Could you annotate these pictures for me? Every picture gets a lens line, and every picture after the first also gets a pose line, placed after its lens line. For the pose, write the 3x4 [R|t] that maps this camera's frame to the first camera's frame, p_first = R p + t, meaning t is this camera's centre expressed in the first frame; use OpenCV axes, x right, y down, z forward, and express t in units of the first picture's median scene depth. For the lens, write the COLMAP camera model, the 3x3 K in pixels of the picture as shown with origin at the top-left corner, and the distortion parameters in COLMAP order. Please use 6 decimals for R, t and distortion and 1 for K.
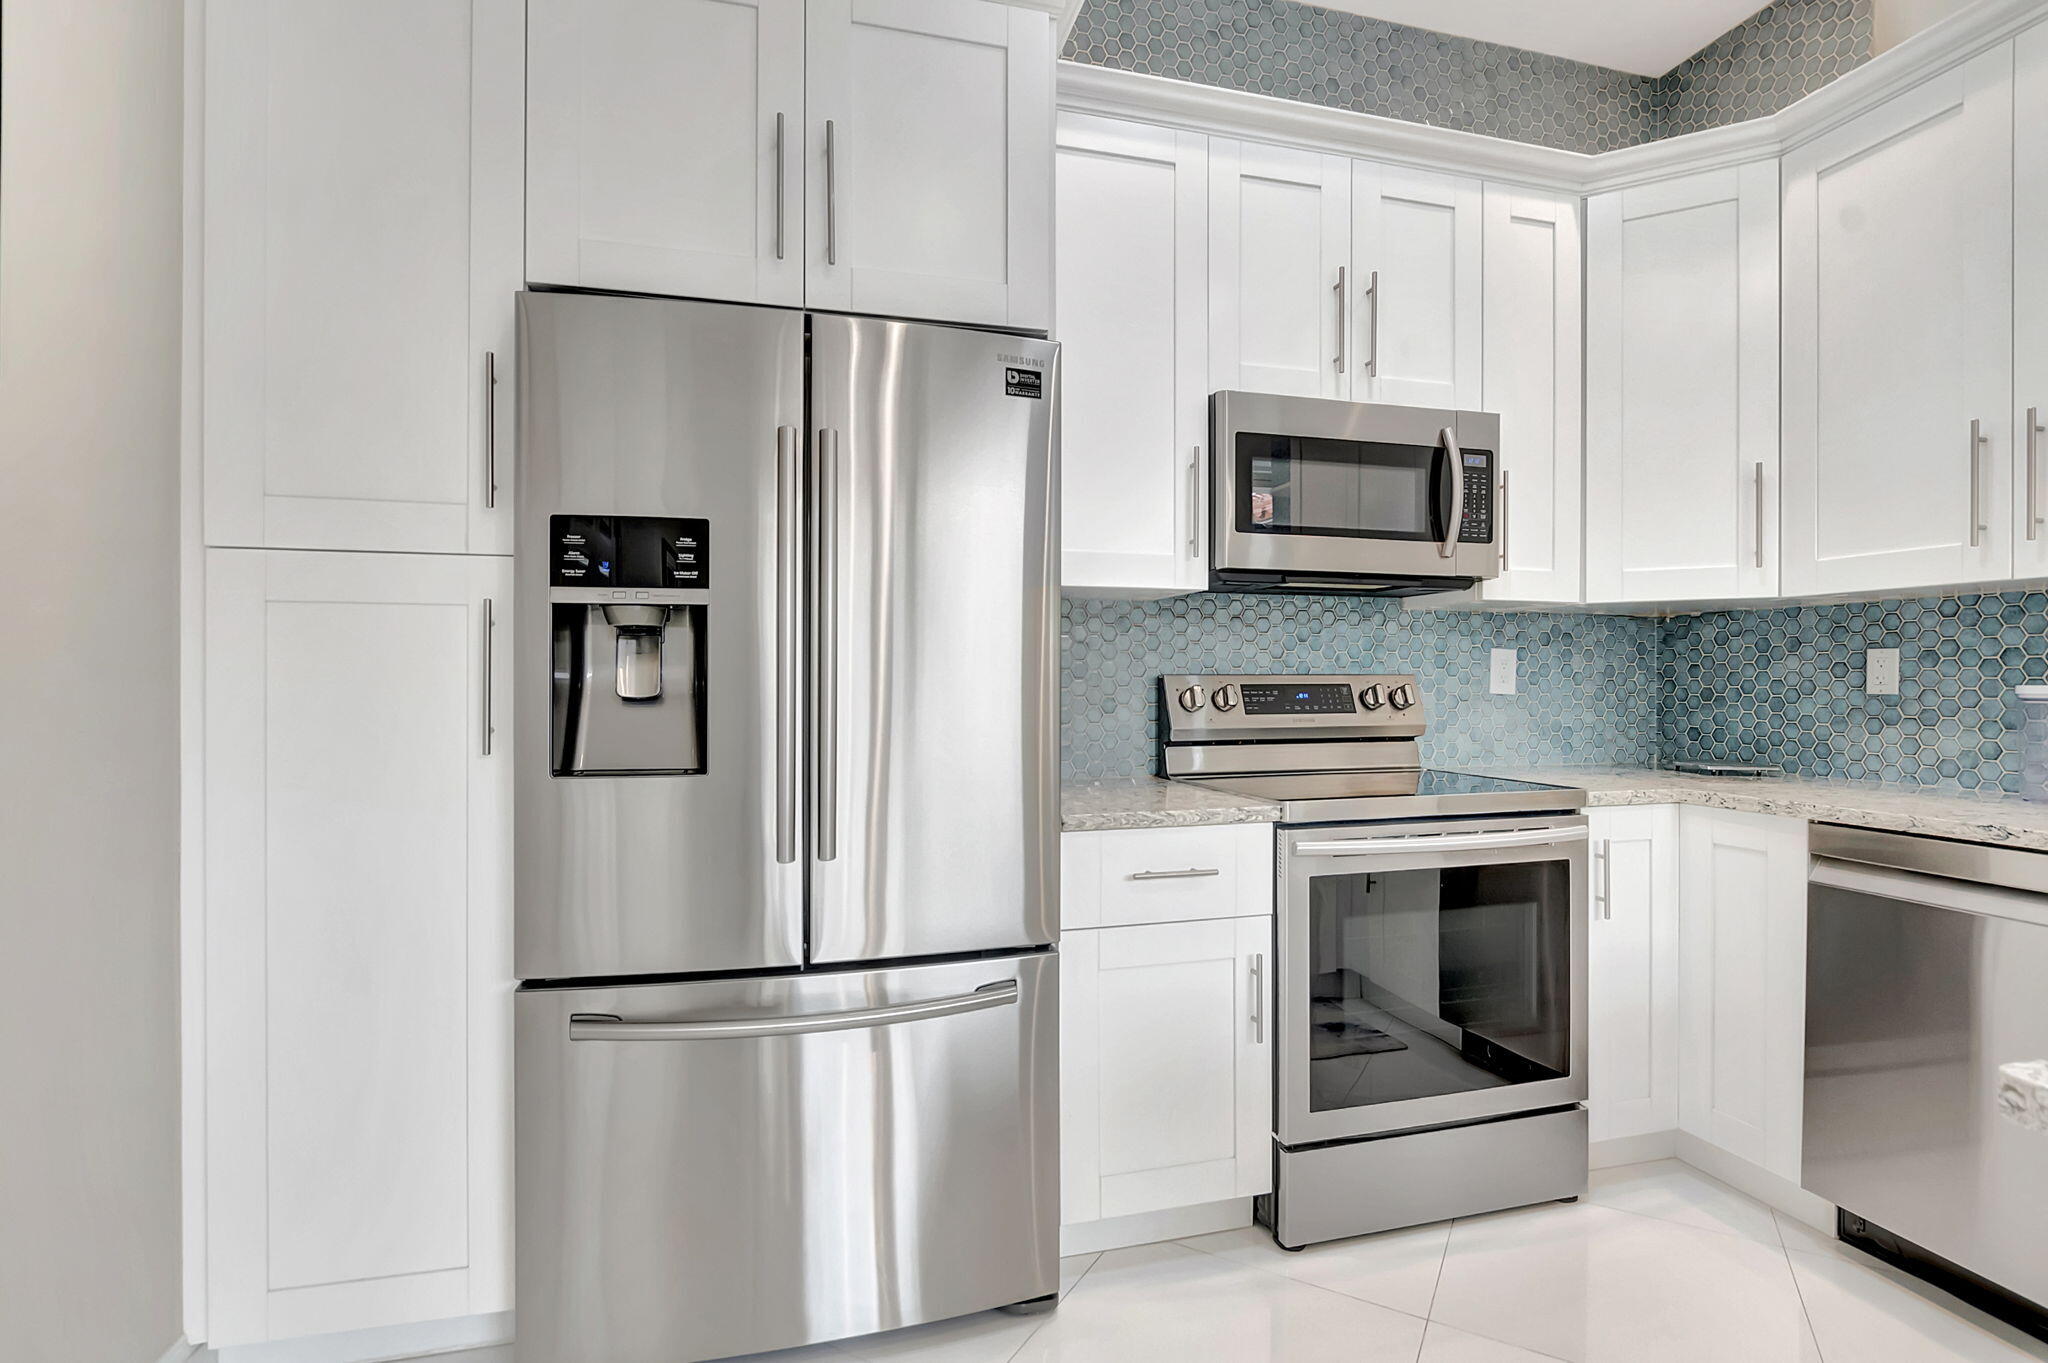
lens RADIAL K [[988.5, 0, 1016.8], [0, 988.5, 686.1], [0, 0, 1]] dist [-0.010390, 0.001280]
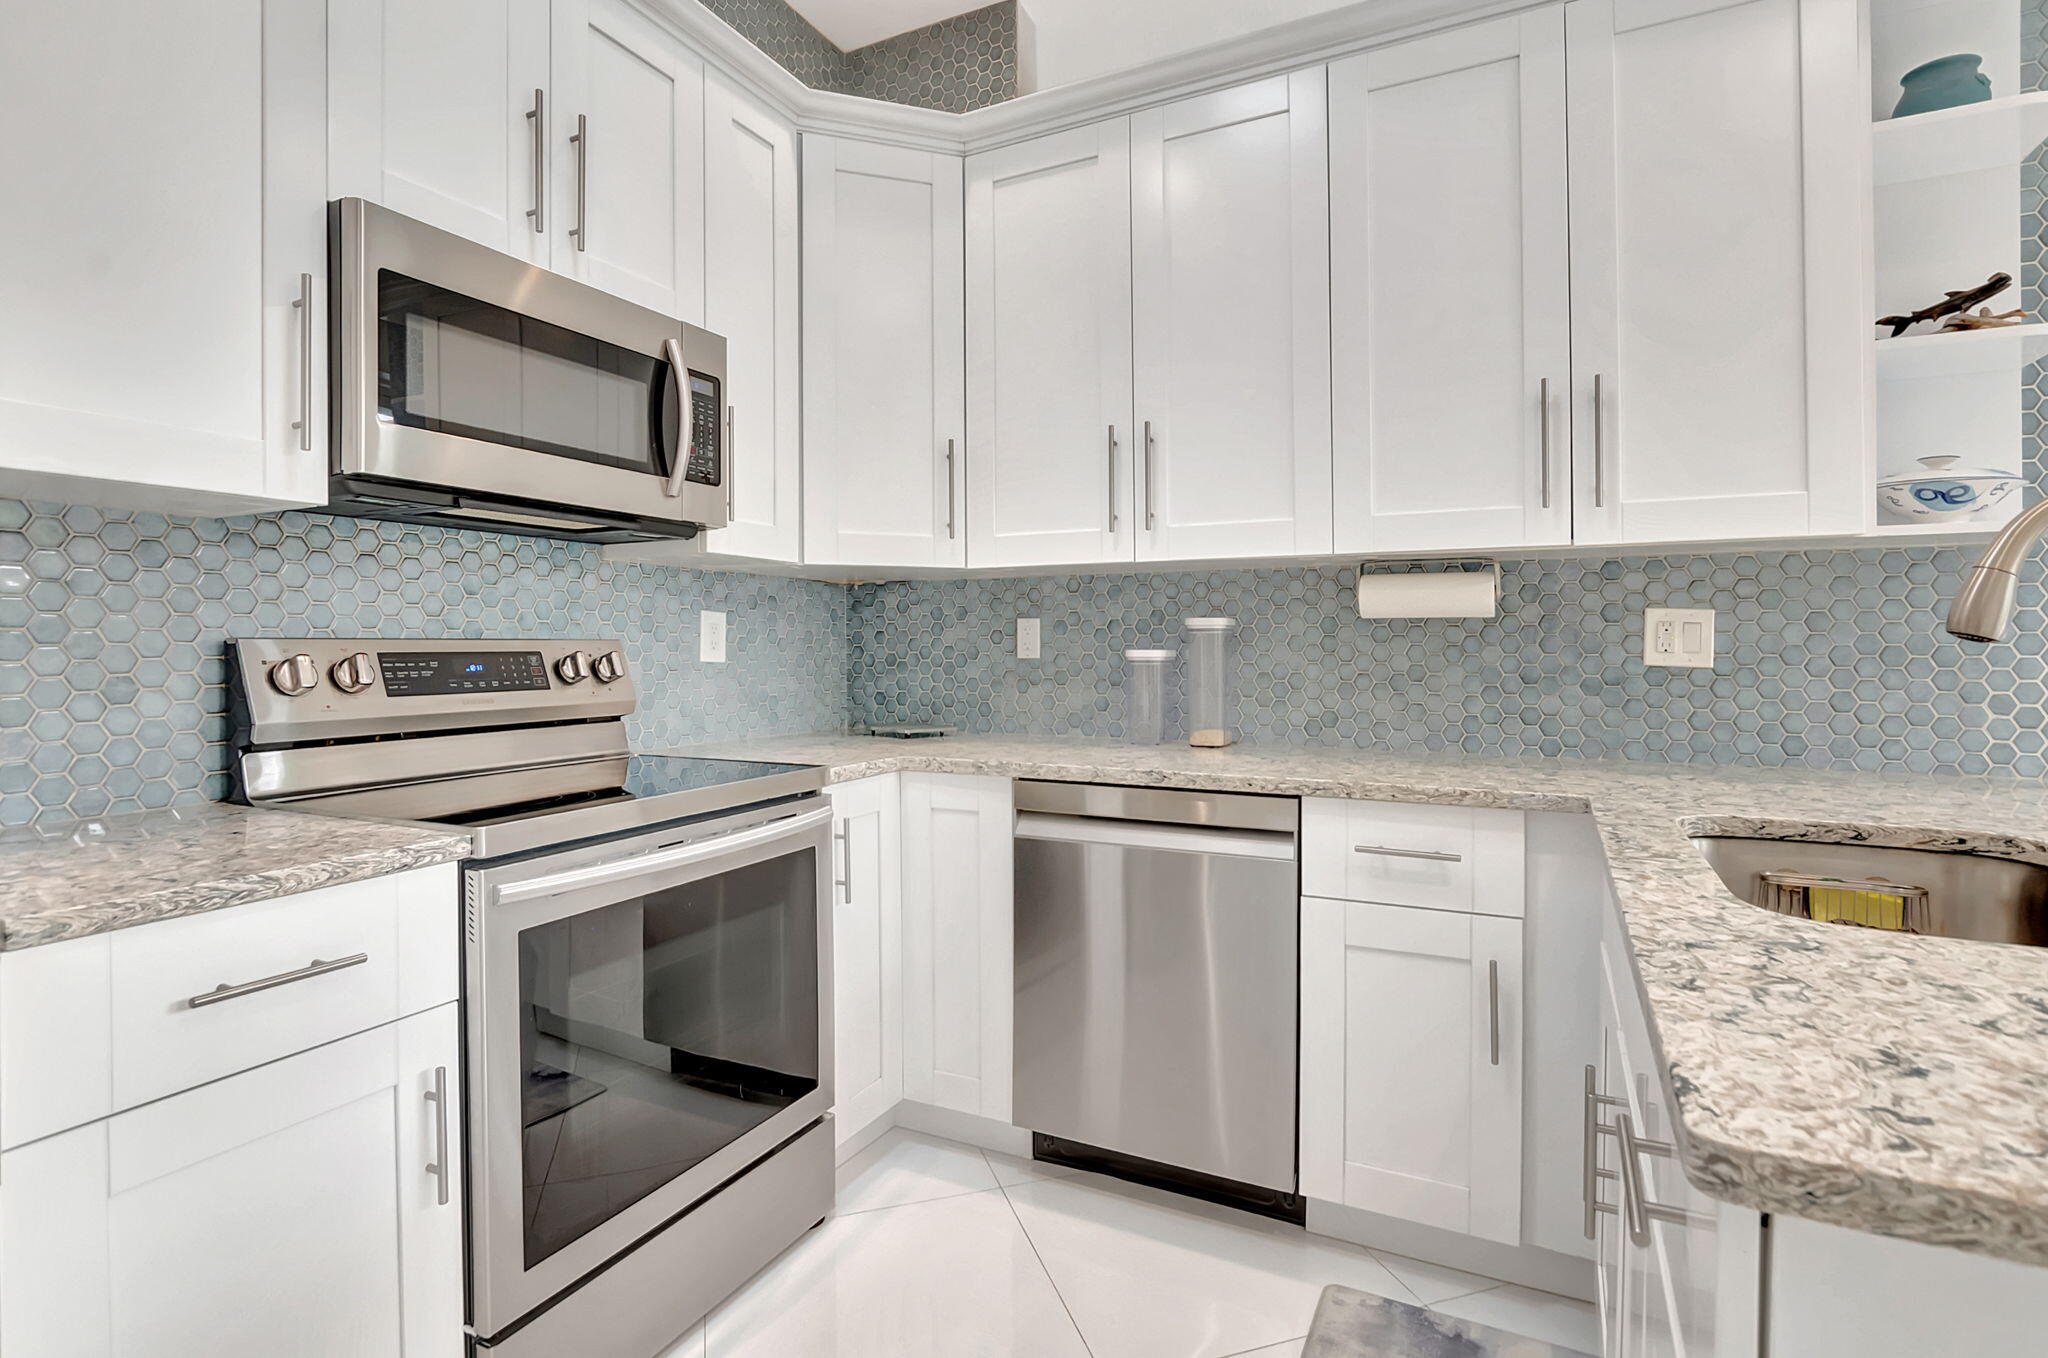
lens RADIAL K [[988.5, 0, 1029.8], [0, 988.5, 654.6], [0, 0, 1]] dist [-0.010390, 0.001280]
pose [[0.660186, -0.007181, 0.751067, 0.015301], [0.006192, 0.999972, 0.004118, -0.000762], [-0.751076, 0.001932, 0.660213, 0.246217]]
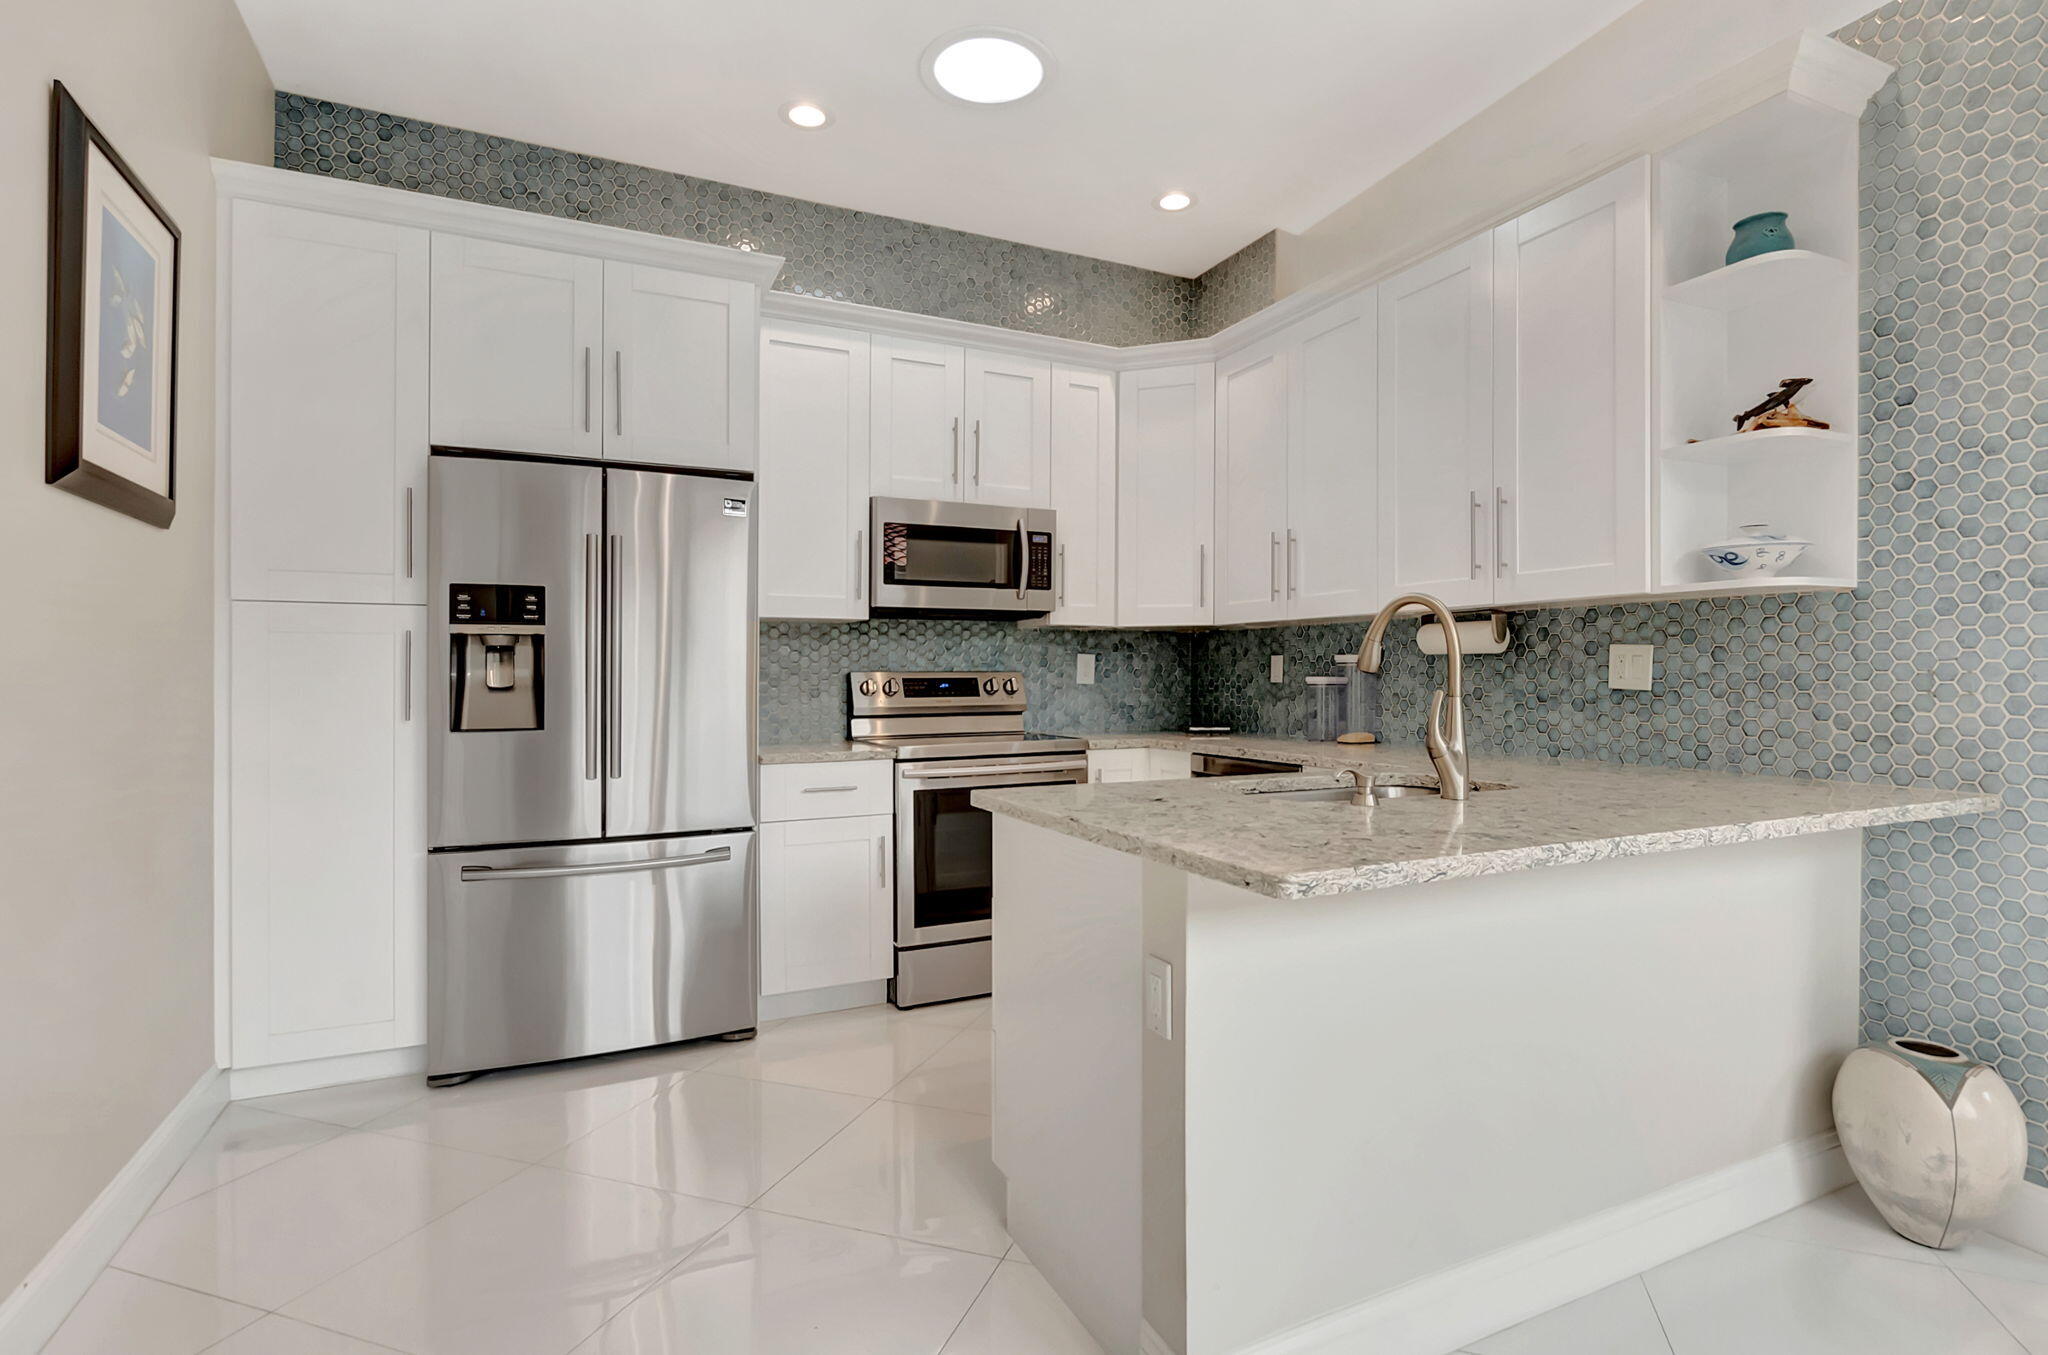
lens RADIAL K [[1032.5, 0, 1019.2], [0, 1032.5, 675.1], [0, 0, 1]] dist [0.004804, 0.000629]
pose [[0.987342, -0.003608, 0.158567, 0.172408], [0.004620, 0.999971, -0.006013, 0.004571], [-0.158541, 0.006669, 0.987330, -0.712045]]
